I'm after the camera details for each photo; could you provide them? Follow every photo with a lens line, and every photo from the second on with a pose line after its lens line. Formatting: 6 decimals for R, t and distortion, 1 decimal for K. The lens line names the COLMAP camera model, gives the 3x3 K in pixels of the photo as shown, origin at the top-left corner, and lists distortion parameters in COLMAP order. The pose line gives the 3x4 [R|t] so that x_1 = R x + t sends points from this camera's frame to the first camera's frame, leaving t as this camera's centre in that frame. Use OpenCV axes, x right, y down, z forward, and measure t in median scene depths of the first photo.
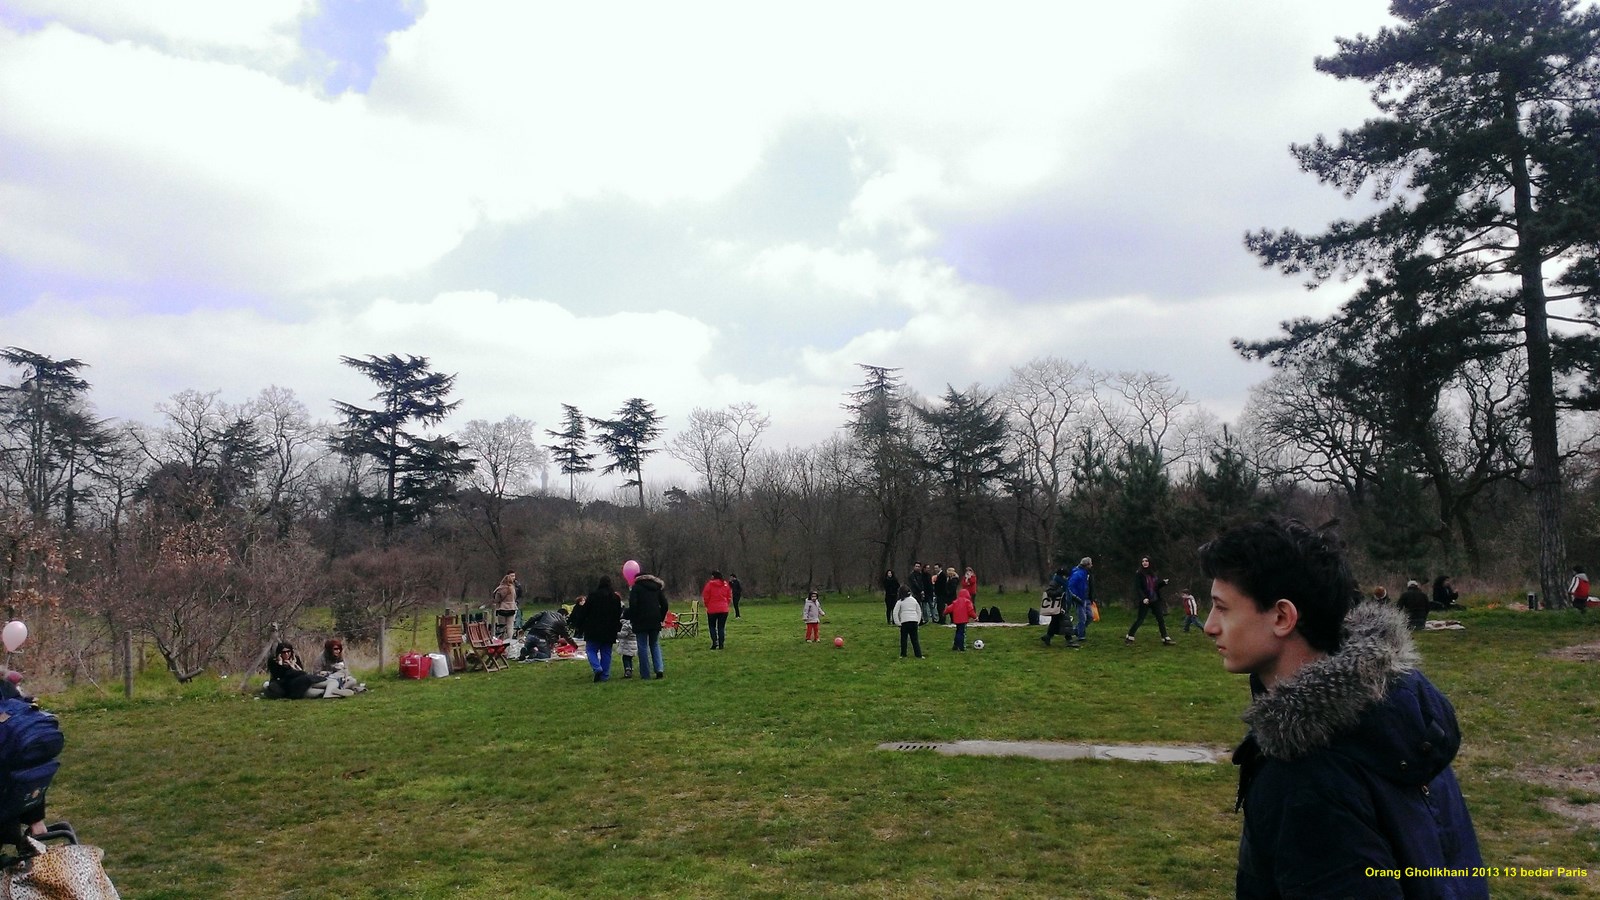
lens RADIAL K [[1285.5, 0, 800.0], [0, 1285.5, 450.0], [0, 0, 1]] dist [0.150760, -0.219580]
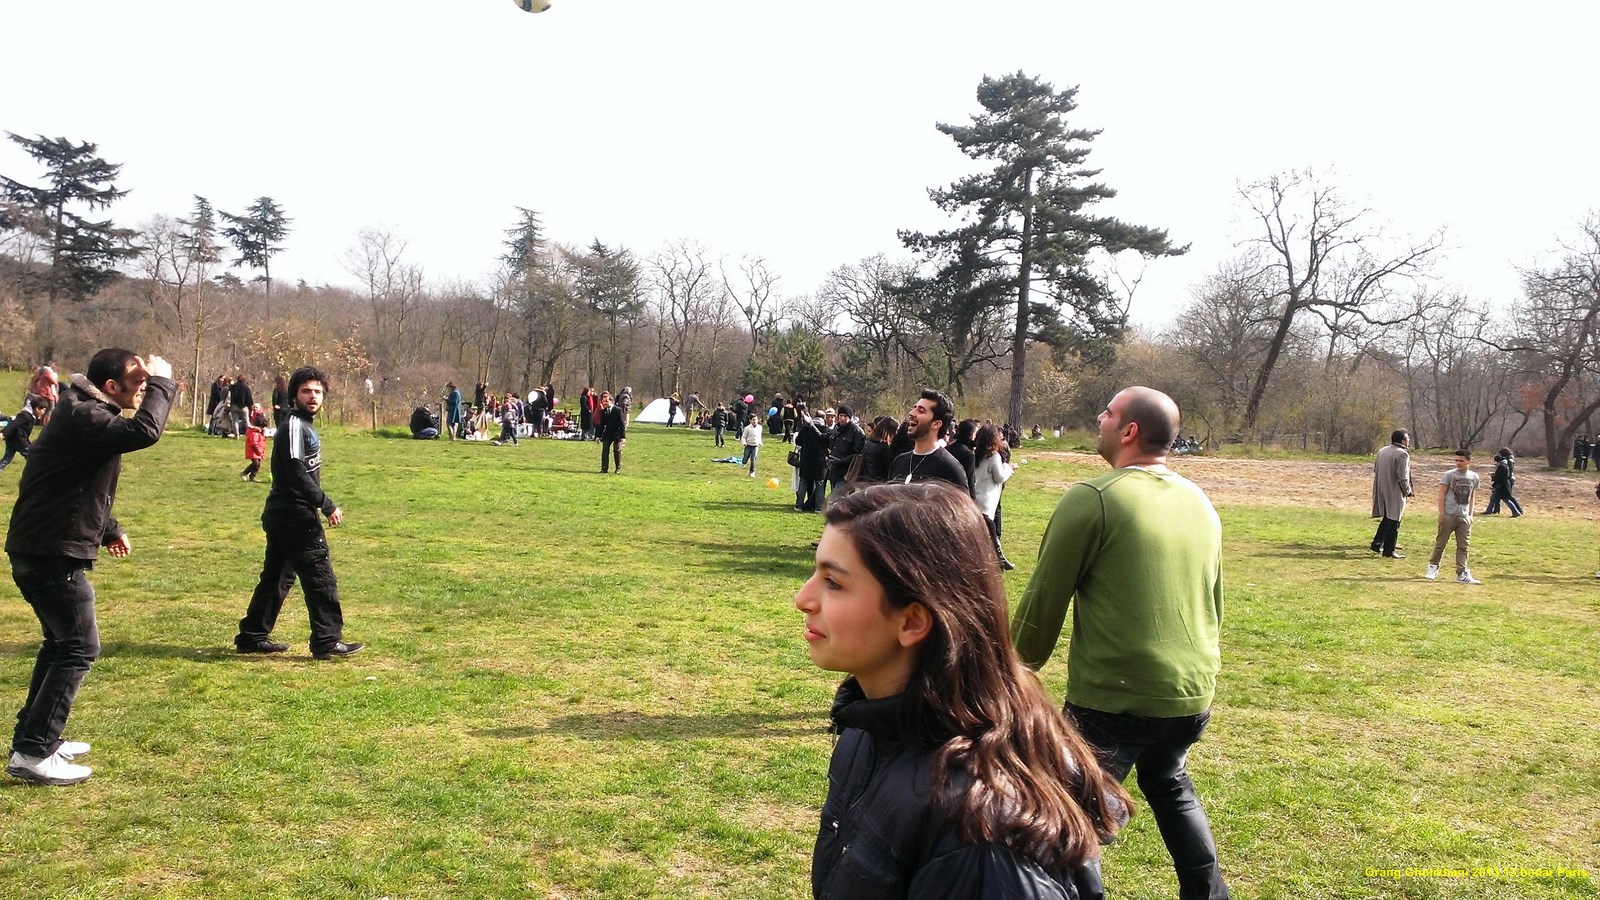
lens RADIAL K [[1285.2, 0, 776.0], [0, 1285.2, 445.7], [0, 0, 1]] dist [0.149540, -0.218500]
pose [[0.932741, 0.061976, 0.355180, -0.138208], [-0.111481, 0.986417, 0.120640, -0.020117], [-0.342879, -0.152122, 0.926980, -0.208876]]
